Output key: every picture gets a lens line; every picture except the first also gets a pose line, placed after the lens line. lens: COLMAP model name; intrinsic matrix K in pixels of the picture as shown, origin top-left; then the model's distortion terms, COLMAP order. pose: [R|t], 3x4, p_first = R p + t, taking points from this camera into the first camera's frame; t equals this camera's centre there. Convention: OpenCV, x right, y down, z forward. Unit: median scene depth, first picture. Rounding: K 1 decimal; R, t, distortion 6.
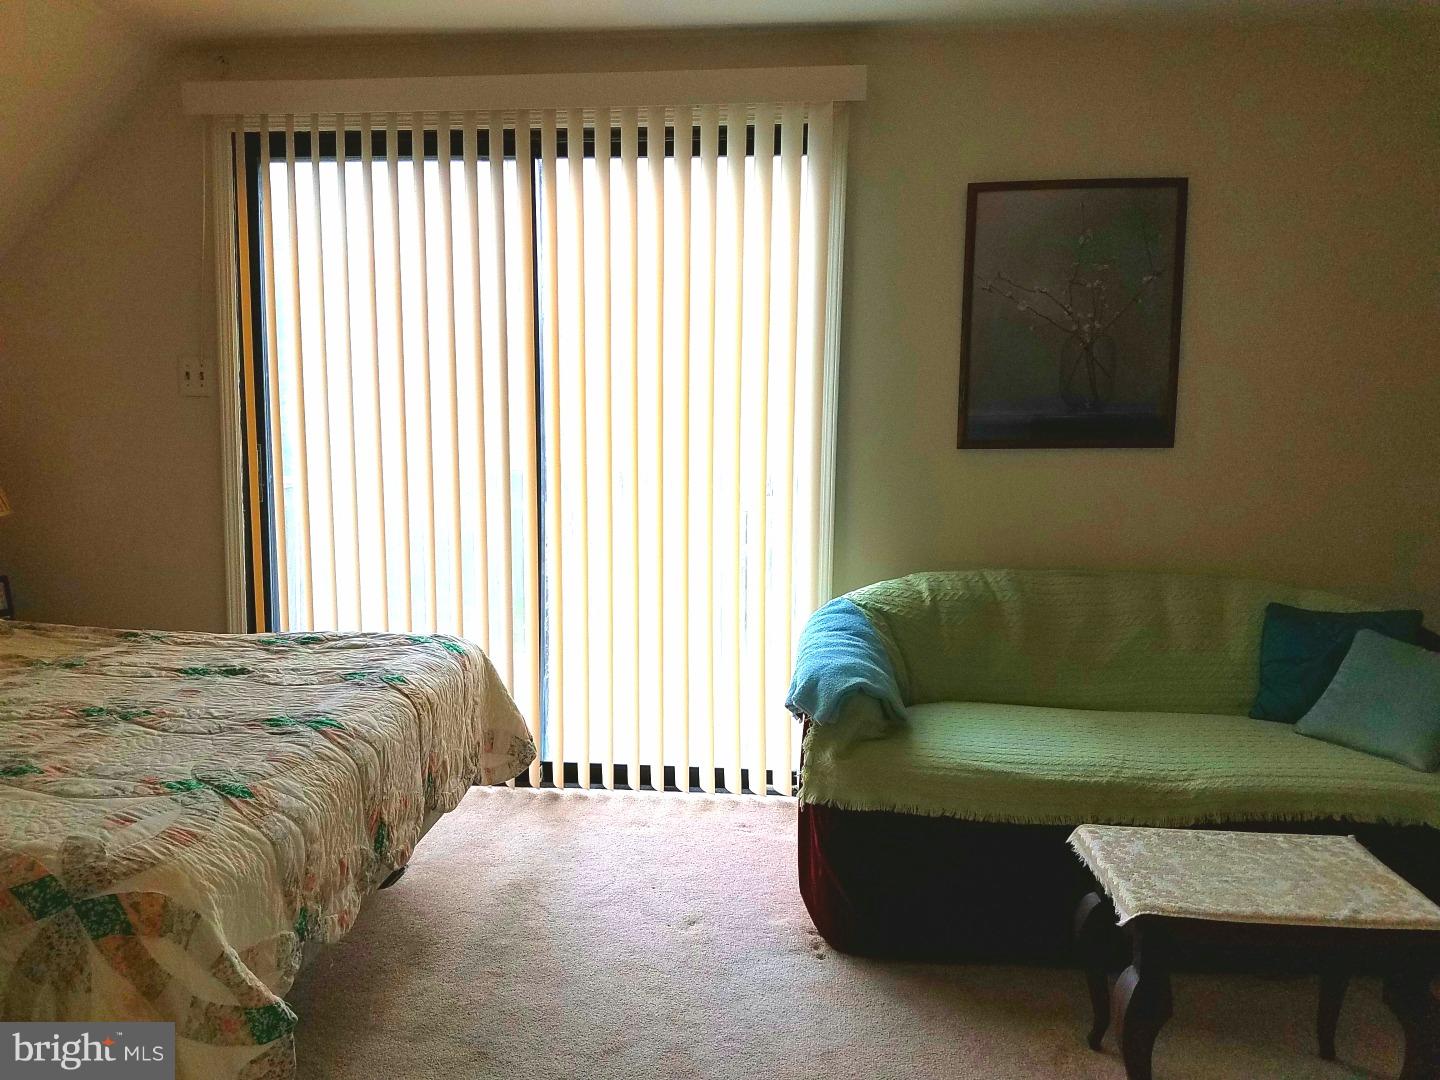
lens RADIAL K [[1167.7, 0, 670.3], [0, 1167.7, 528.7], [0, 0, 1]] dist [0.178256, -0.359445]
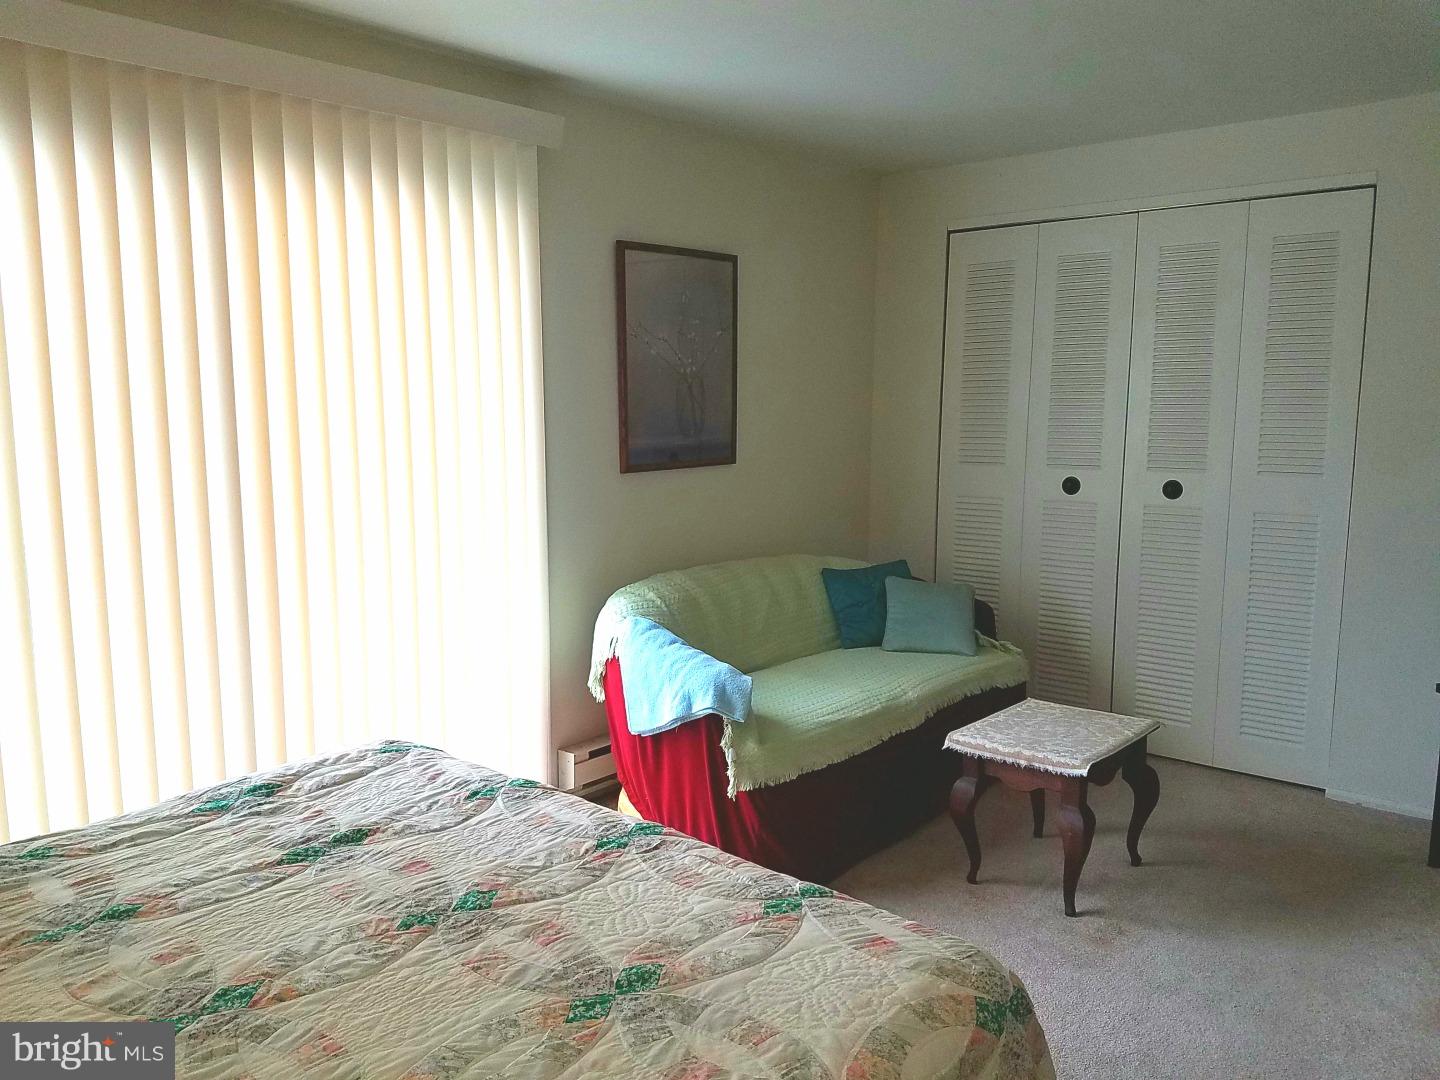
lens RADIAL K [[1174.3, 0, 699.4], [0, 1174.3, 548.2], [0, 0, 1]] dist [0.242534, -0.499142]
pose [[0.547399, -0.117925, 0.828522, -0.839496], [0.103390, 0.991967, 0.072879, -0.090274], [-0.830461, 0.045767, 0.555194, 0.391014]]
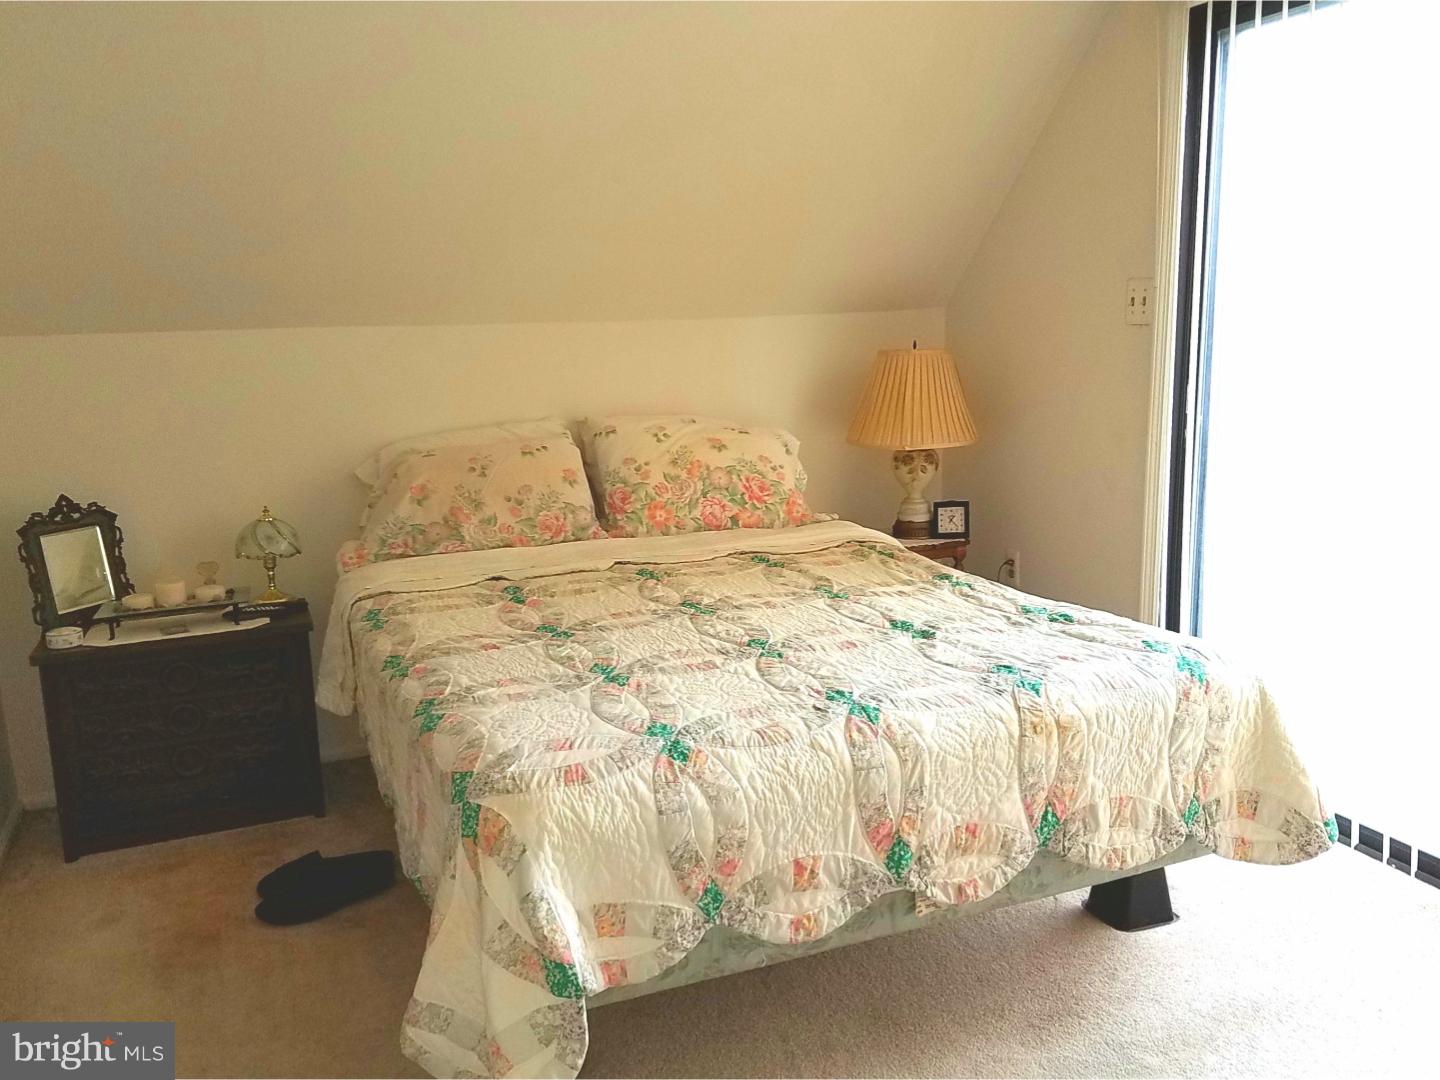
lens RADIAL K [[1167.7, 0, 670.3], [0, 1167.7, 528.7], [0, 0, 1]] dist [0.178256, -0.359445]
pose [[0.470043, 0.138379, -0.871728, 0.340436], [-0.068104, 0.990376, 0.120492, -0.061091], [0.880012, 0.002732, 0.474944, 0.373956]]
